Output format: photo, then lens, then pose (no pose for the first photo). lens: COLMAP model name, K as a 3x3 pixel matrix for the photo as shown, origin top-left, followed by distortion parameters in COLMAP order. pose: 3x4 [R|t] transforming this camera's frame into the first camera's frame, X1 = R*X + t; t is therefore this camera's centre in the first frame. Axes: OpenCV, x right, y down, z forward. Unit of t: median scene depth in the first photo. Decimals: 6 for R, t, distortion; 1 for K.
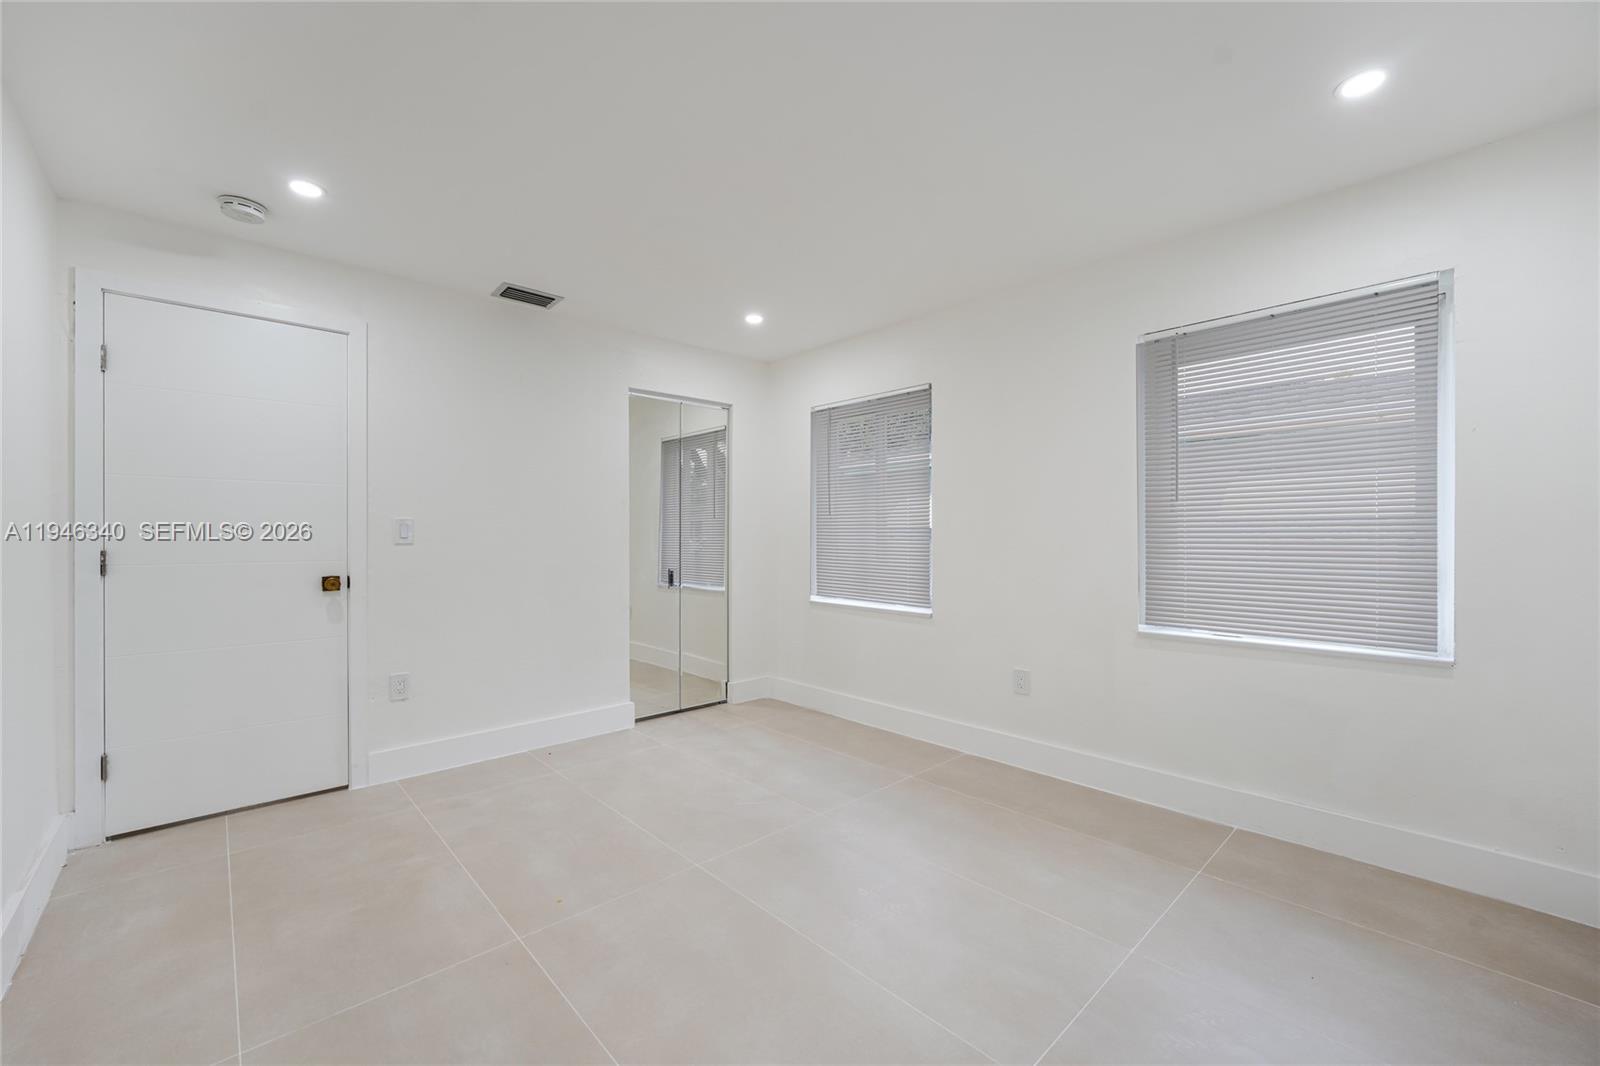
lens RADIAL K [[639.4, 0, 808.8], [0, 639.4, 531.2], [0, 0, 1]] dist [-0.017993, 0.002015]
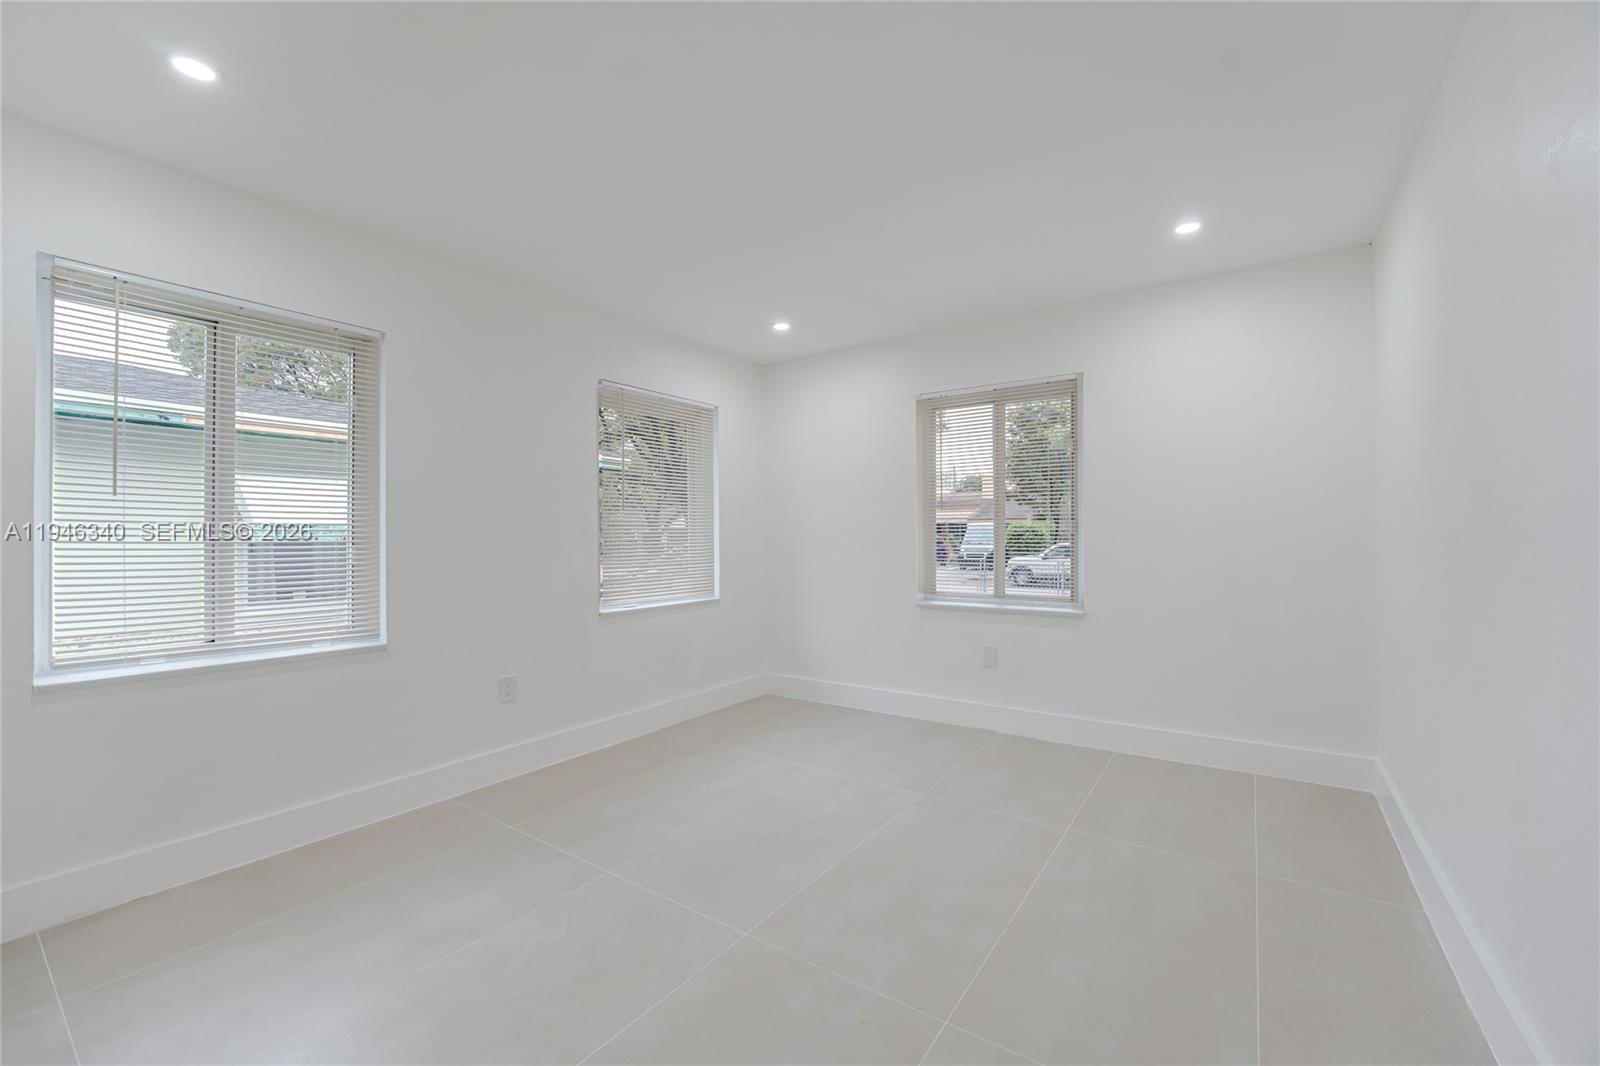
lens RADIAL K [[639.4, 0, 802.0], [0, 639.4, 537.3], [0, 0, 1]] dist [-0.017993, 0.002015]
pose [[-0.198127, 0.006702, 0.980153, -0.714230], [-0.000830, 0.999975, -0.007005, 0.017597], [-0.980176, -0.002202, -0.198116, 0.789364]]
